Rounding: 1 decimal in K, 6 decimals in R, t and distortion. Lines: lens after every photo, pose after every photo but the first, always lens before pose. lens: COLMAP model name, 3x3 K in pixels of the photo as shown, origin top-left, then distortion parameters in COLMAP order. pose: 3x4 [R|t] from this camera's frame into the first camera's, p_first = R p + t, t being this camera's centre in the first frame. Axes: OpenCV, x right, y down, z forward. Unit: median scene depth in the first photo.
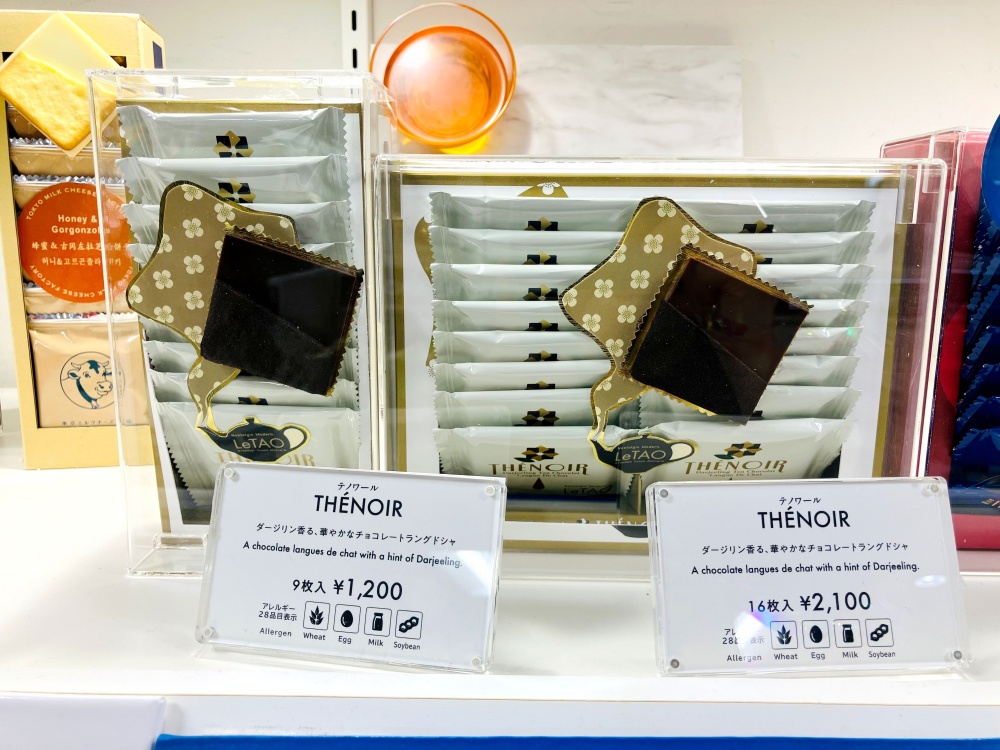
lens RADIAL K [[856.2, 0, 492.1], [0, 856.2, 375.8], [0, 0, 1]] dist [0.015062, -0.009436]
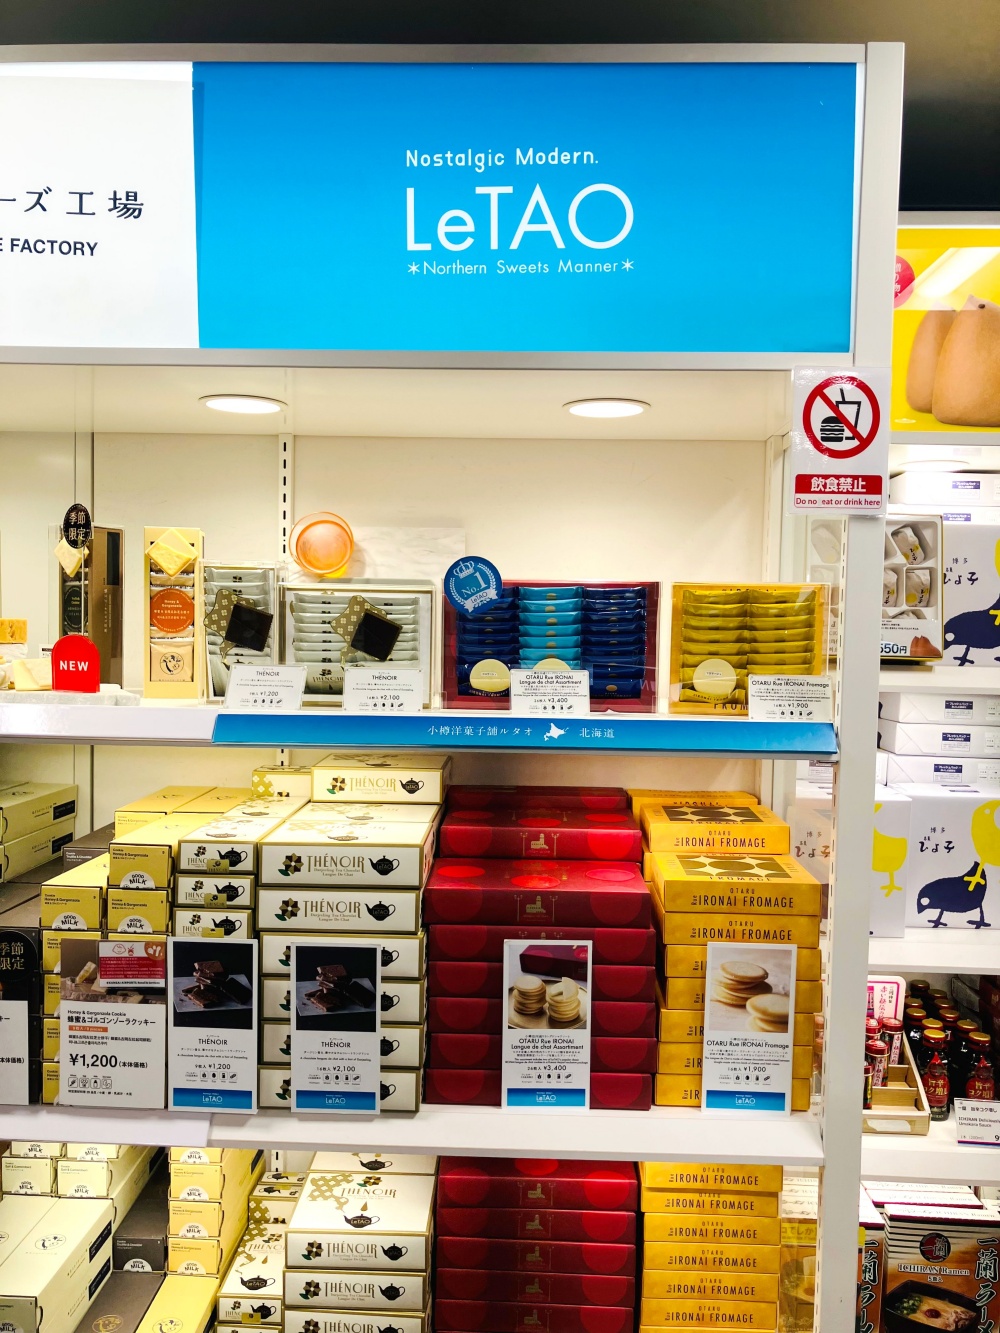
lens RADIAL K [[1141.4, 0, 506.8], [0, 1141.4, 670.2], [0, 0, 1]] dist [0.015062, -0.009436]
pose [[0.999926, 0.012041, 0.001527, 0.759975], [-0.011683, 0.988917, -0.148008, 0.742782], [-0.003293, 0.147979, 0.988985, -3.406551]]
